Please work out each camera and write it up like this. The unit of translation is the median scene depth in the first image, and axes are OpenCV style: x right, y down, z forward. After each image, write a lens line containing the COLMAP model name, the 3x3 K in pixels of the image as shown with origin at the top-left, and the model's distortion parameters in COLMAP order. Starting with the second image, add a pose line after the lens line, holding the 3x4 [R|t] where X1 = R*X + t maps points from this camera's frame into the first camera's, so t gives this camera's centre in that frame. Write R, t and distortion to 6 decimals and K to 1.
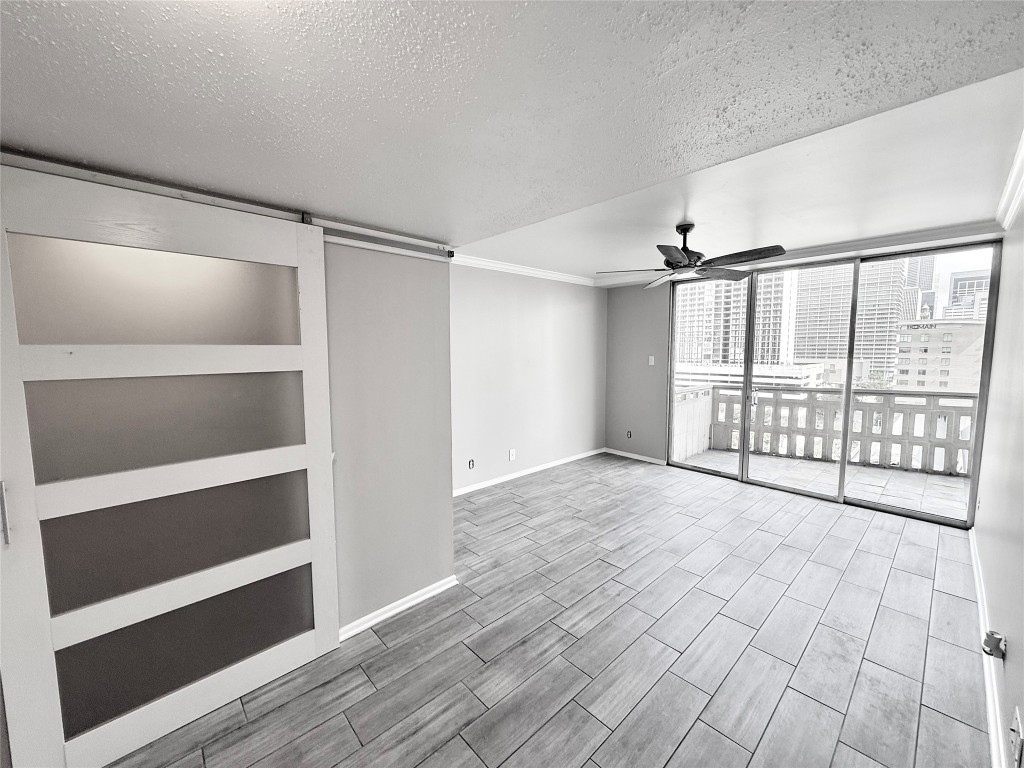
lens RADIAL K [[407.4, 0, 509.9], [0, 407.4, 377.4], [0, 0, 1]] dist [0.000312, -0.000201]
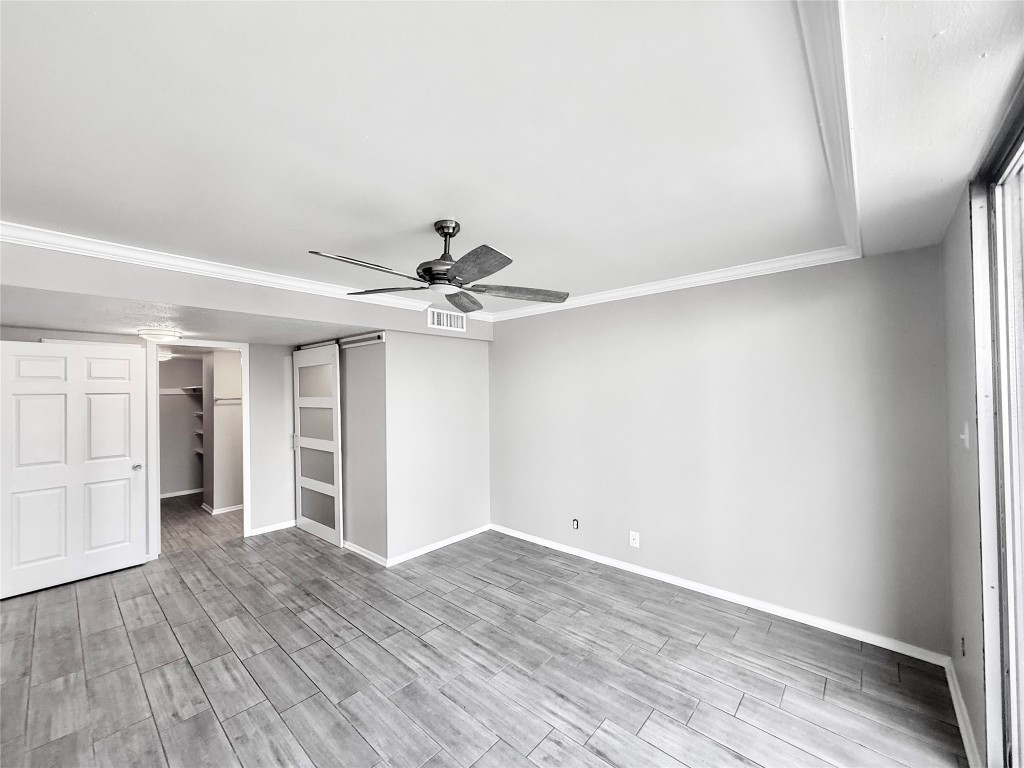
lens RADIAL K [[407.4, 0, 515.0], [0, 407.4, 385.6], [0, 0, 1]] dist [0.000312, -0.000201]
pose [[0.105487, -0.011013, -0.994360, 0.959225], [-0.057564, 0.998194, -0.017162, -0.084832], [0.992753, 0.059050, 0.104663, 0.916696]]
